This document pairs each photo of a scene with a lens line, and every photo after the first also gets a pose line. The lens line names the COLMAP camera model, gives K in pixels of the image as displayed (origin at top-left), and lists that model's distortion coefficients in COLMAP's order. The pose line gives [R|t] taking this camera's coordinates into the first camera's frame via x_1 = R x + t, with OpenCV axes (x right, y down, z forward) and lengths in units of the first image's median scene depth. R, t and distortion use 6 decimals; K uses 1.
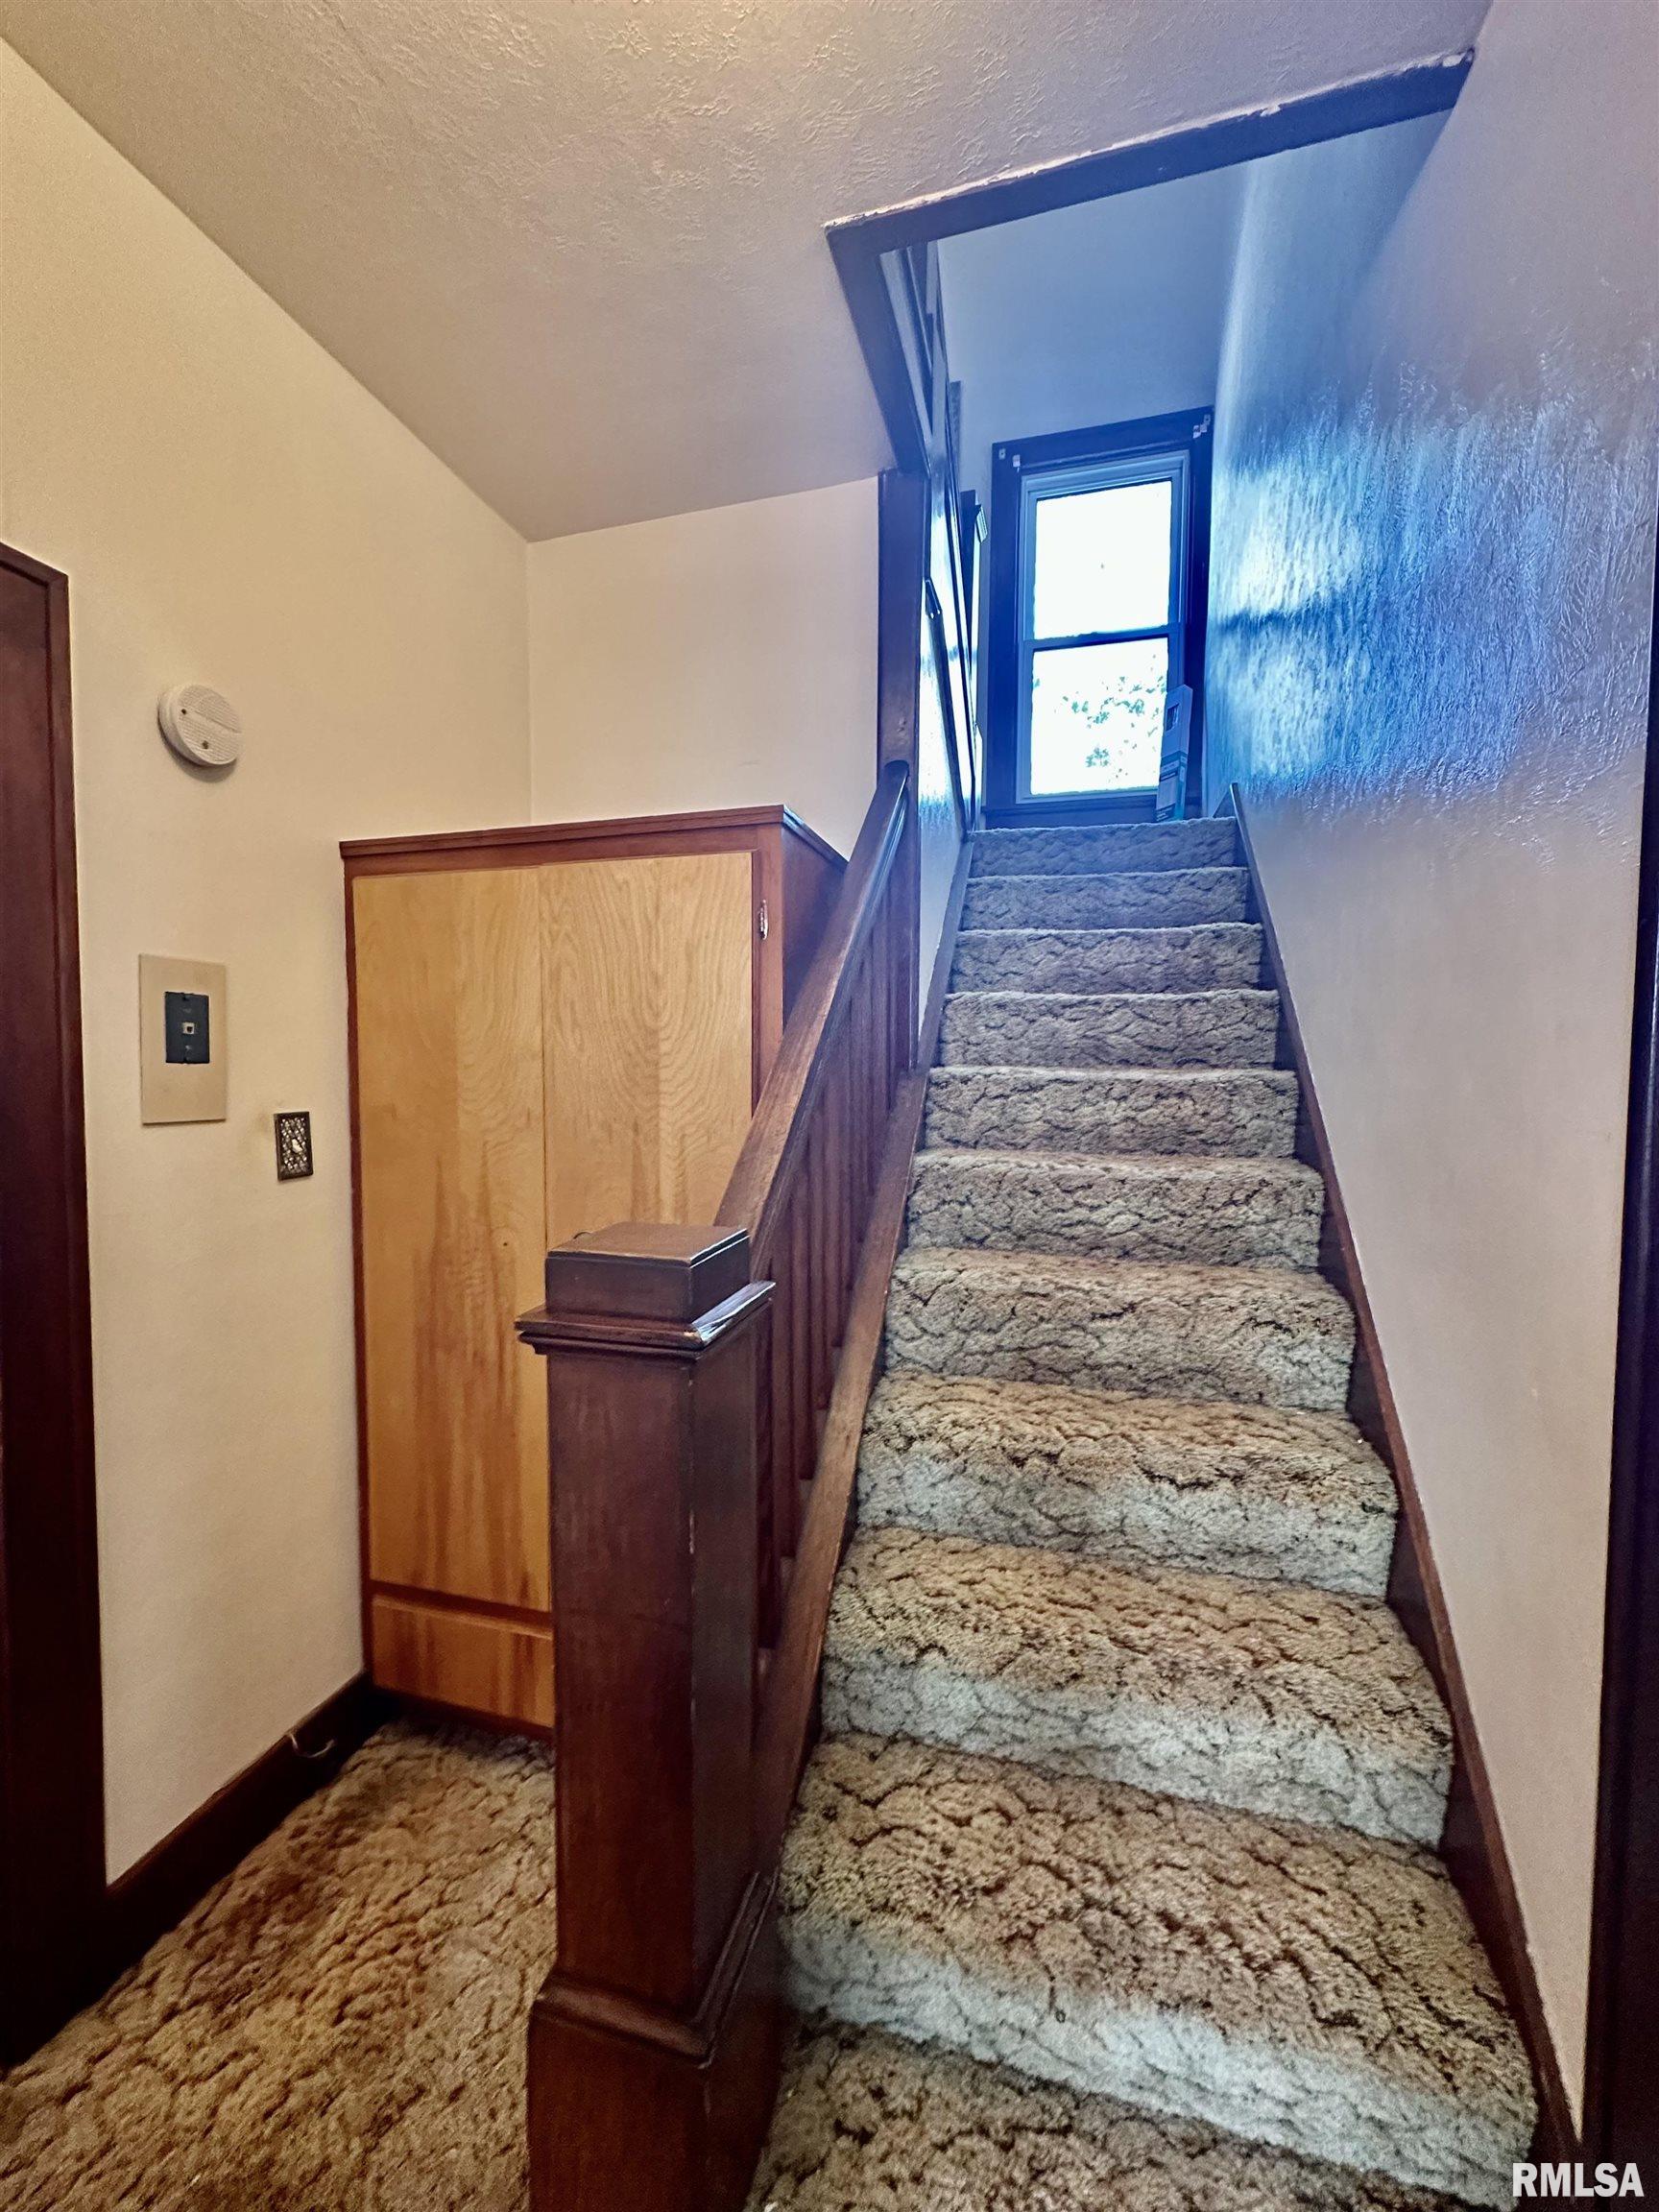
lens RADIAL K [[885.8, 0, 830.1], [0, 885.8, 1098.2], [0, 0, 1]] dist [-0.002843, 0.001725]
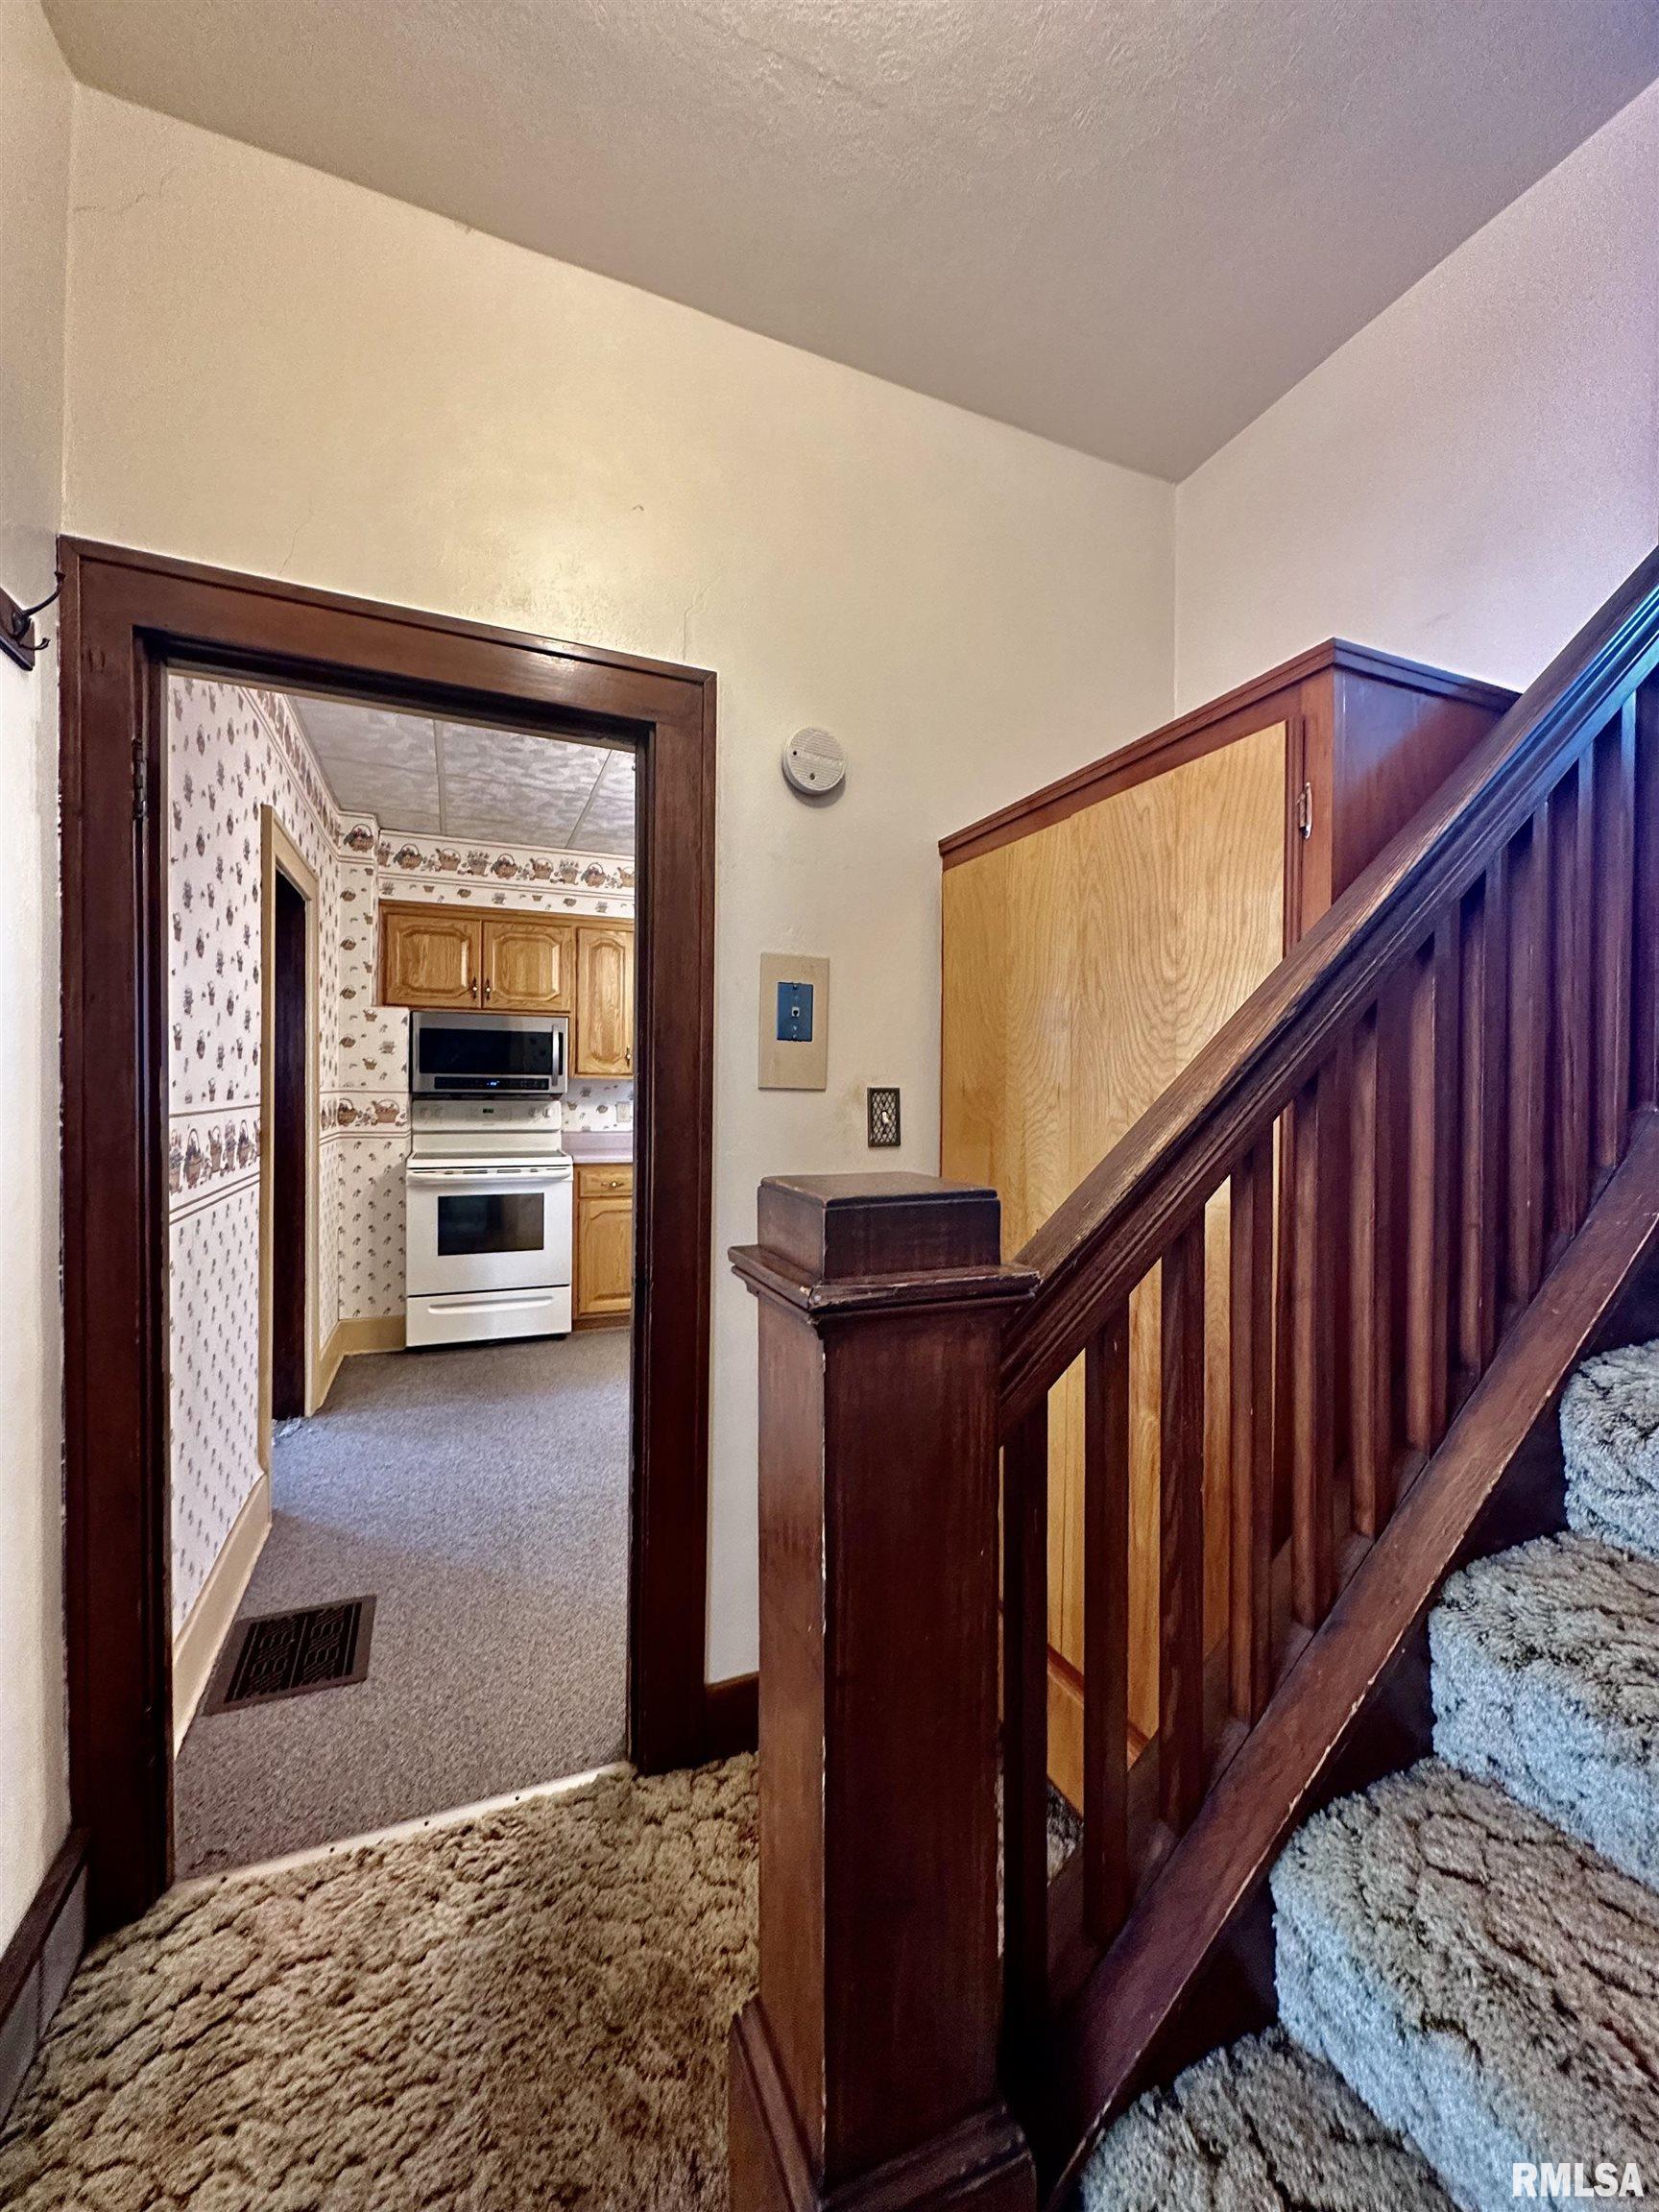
lens RADIAL K [[885.8, 0, 832.5], [0, 885.8, 1099.1], [0, 0, 1]] dist [-0.002843, 0.001725]
pose [[0.622846, 0.011676, -0.782258, 0.251260], [-0.040328, 0.999038, -0.017198, 0.057952], [0.781305, 0.042259, 0.622718, 0.279561]]
